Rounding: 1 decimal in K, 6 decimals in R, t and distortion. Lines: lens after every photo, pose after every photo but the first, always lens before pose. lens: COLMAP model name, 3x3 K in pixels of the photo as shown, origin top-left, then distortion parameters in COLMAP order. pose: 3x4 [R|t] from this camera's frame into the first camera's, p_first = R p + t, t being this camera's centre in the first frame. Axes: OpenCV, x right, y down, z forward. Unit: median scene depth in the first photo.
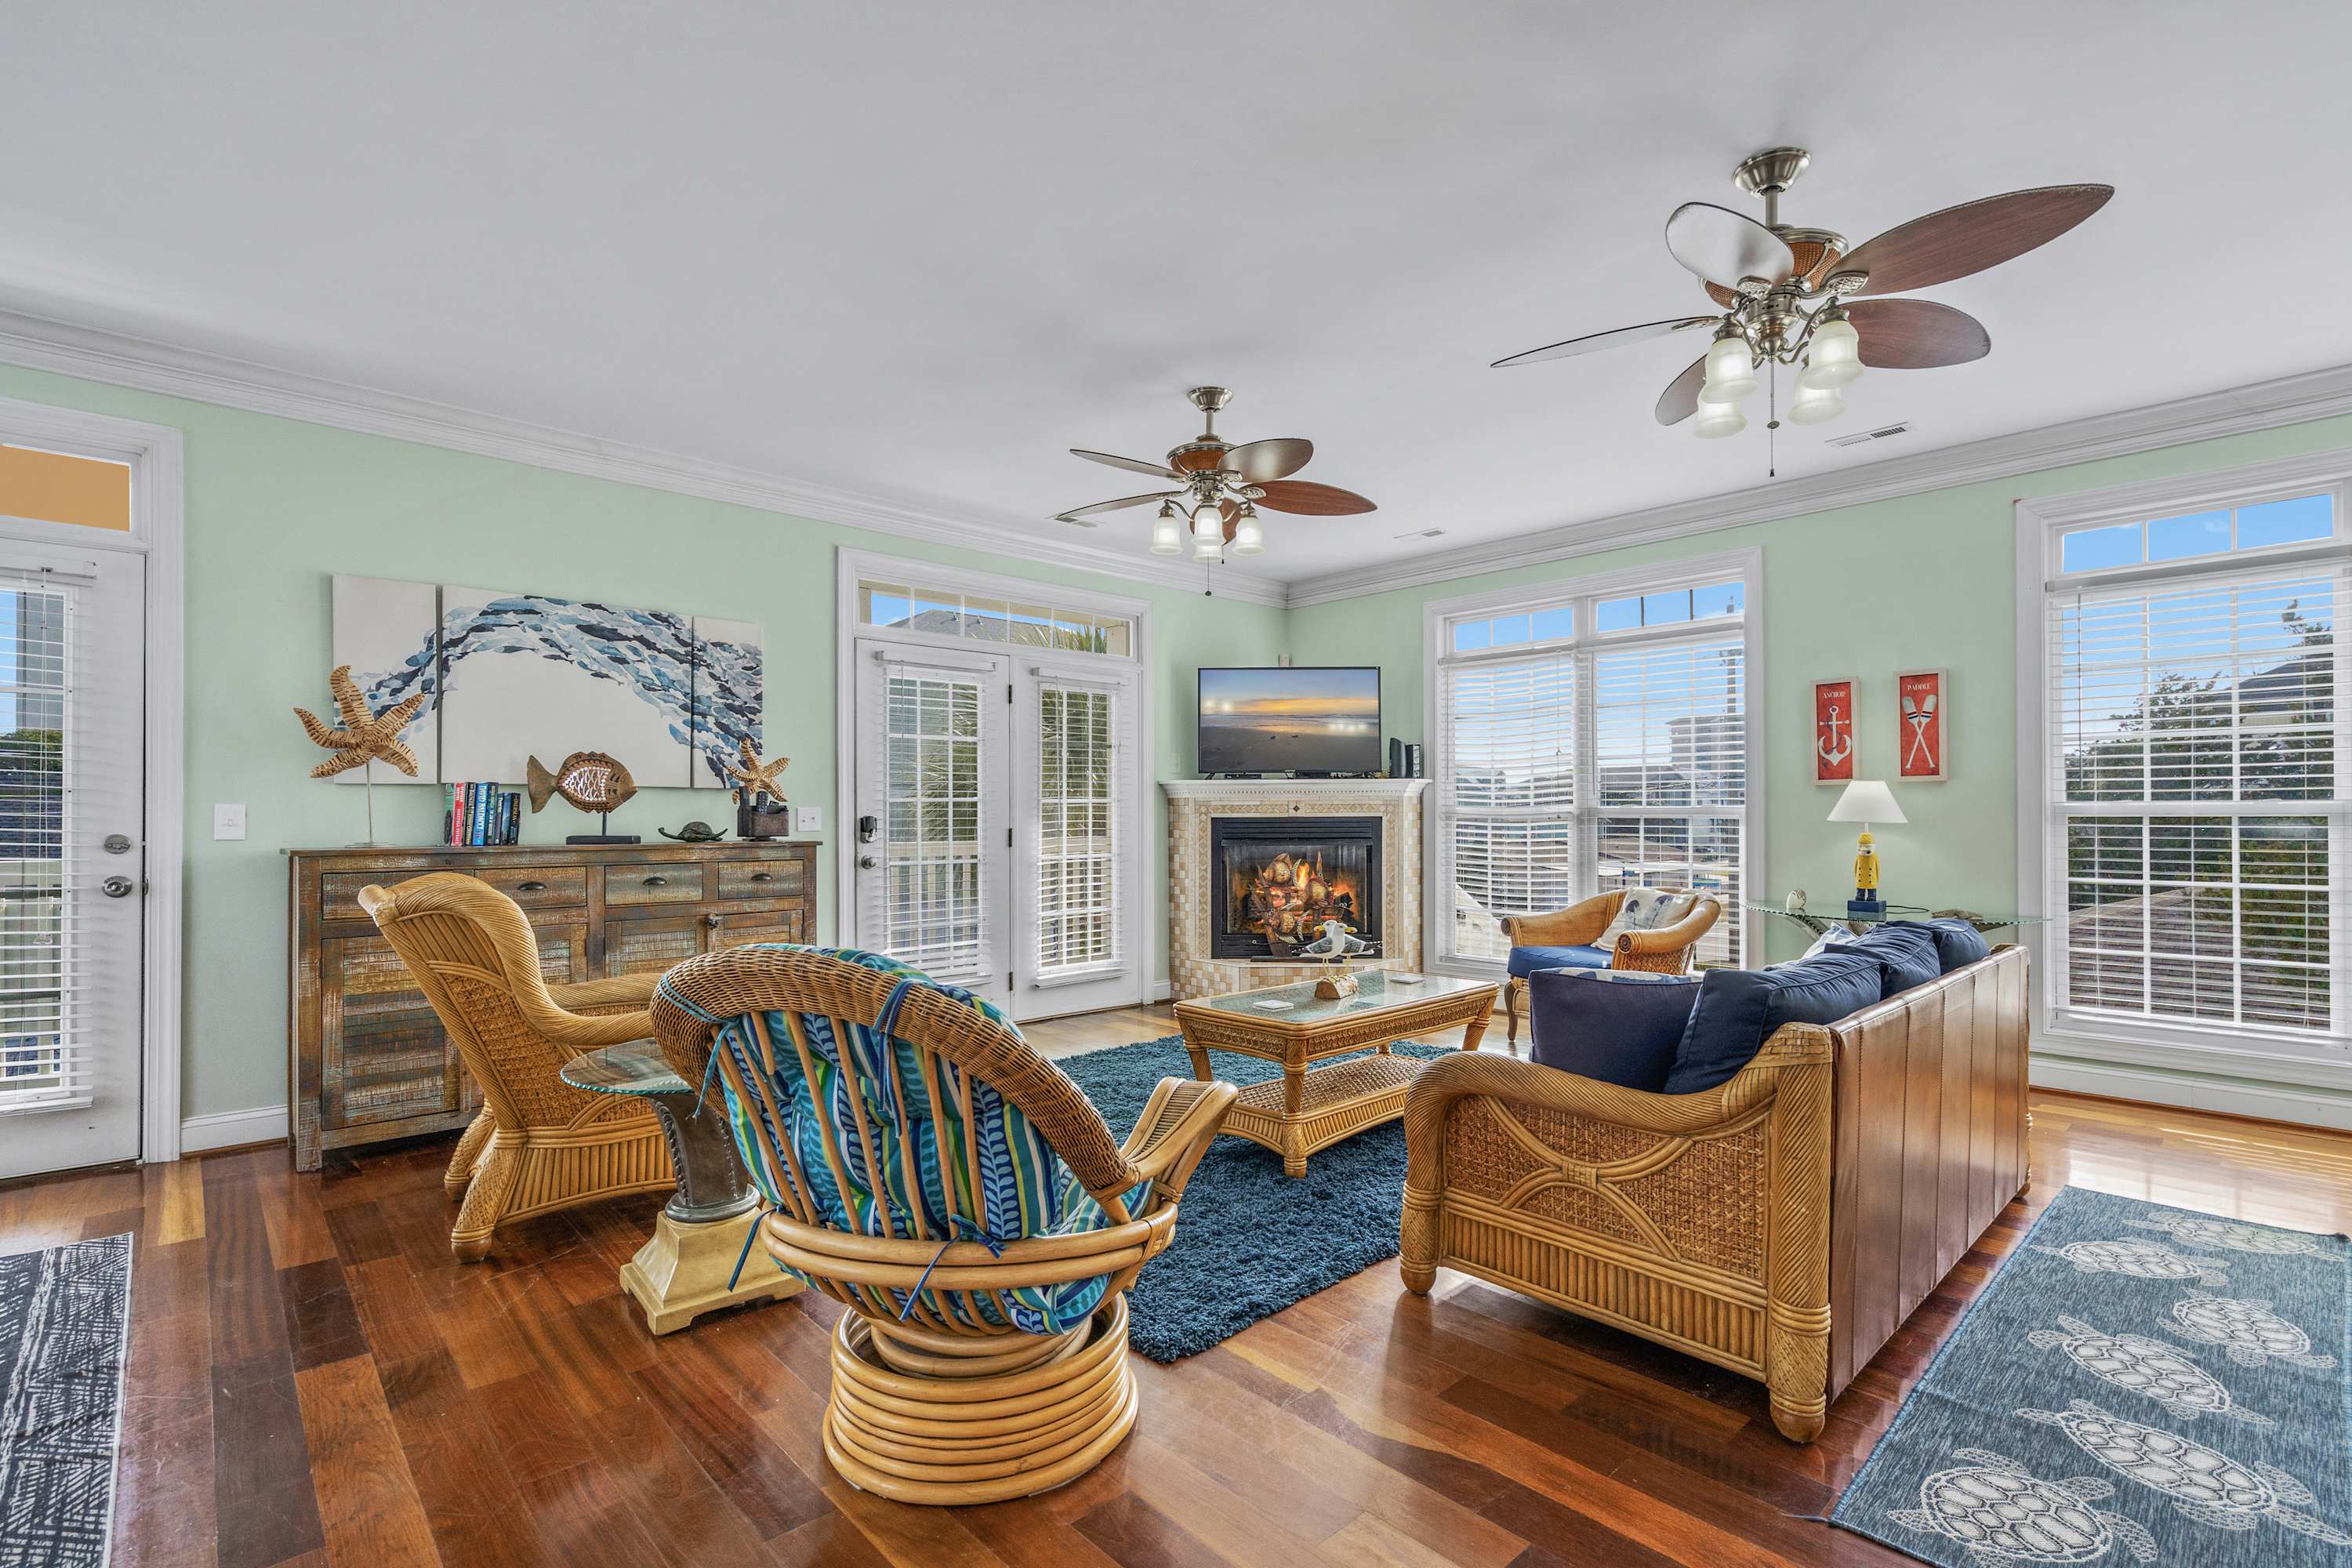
lens RADIAL K [[1083.9, 0, 1172.3], [0, 1083.9, 794.9], [0, 0, 1]] dist [-0.005326, -0.000295]
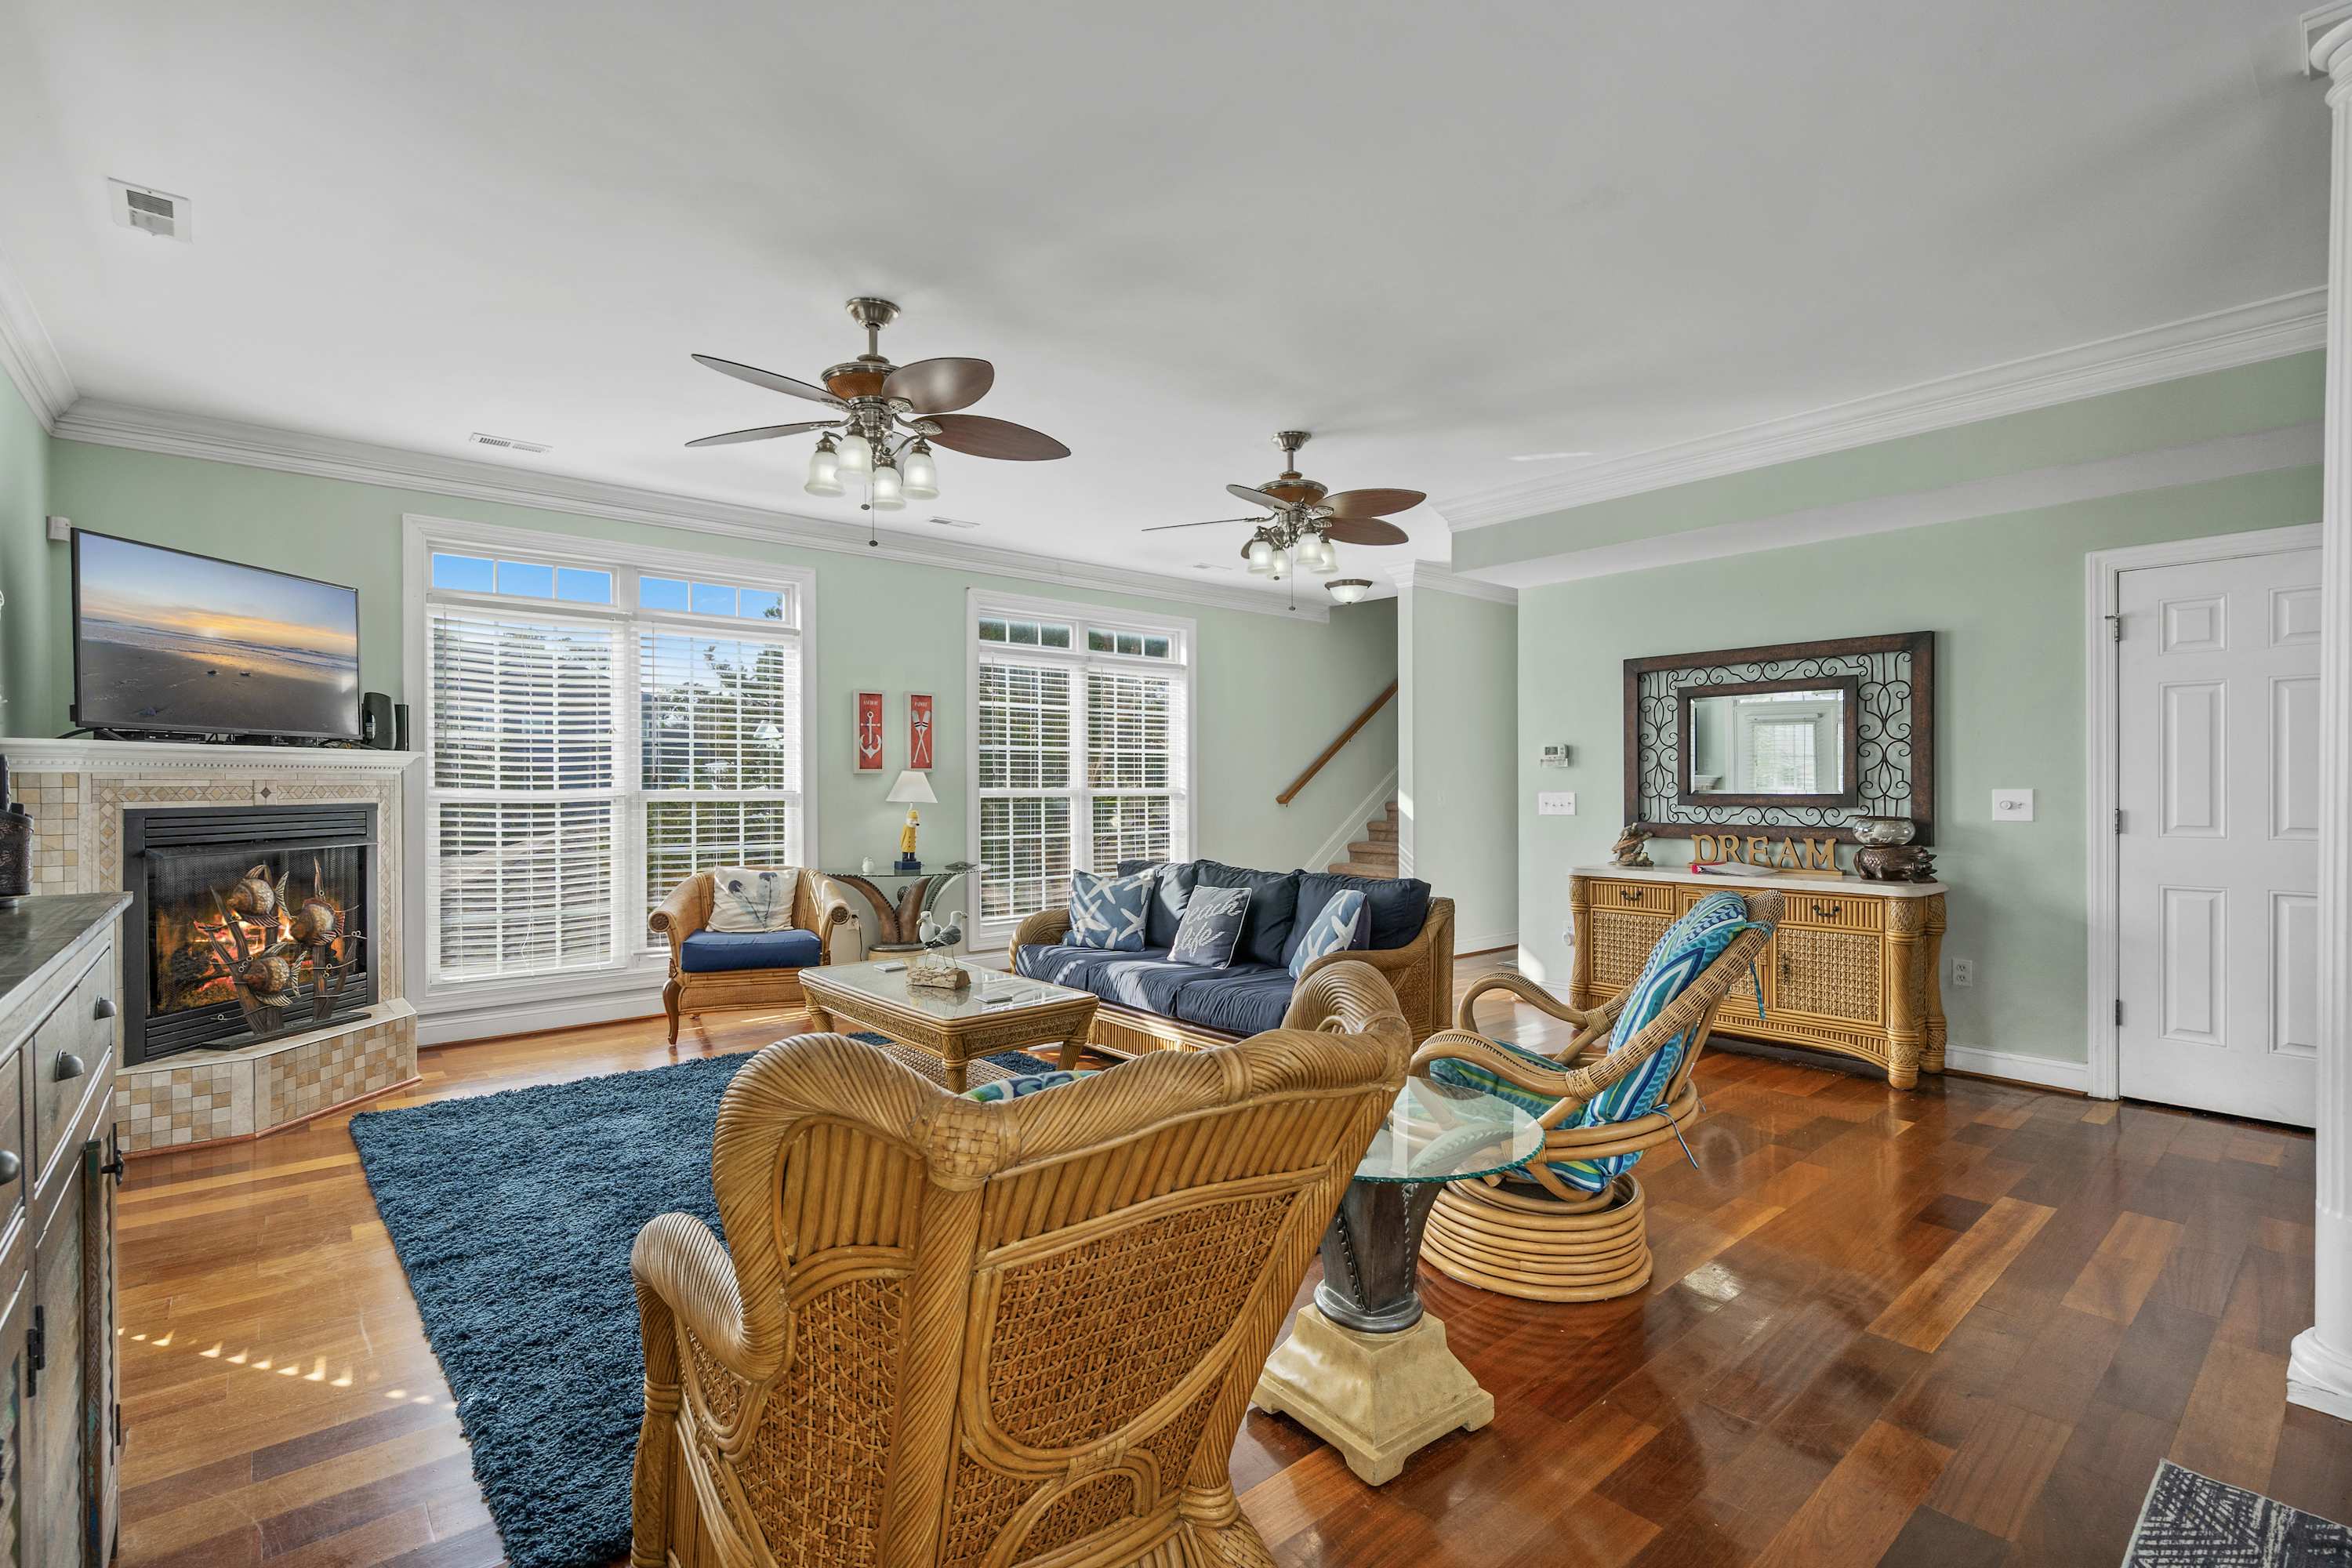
lens RADIAL K [[1083.9, 0, 1177.4], [0, 1083.9, 794.7], [0, 0, 1]] dist [-0.005326, -0.000295]
pose [[0.033634, 0.001309, 0.999433, -0.586452], [-0.007362, 0.999972, -0.001062, 0.012710], [-0.999407, -0.007322, 0.033643, 0.541438]]
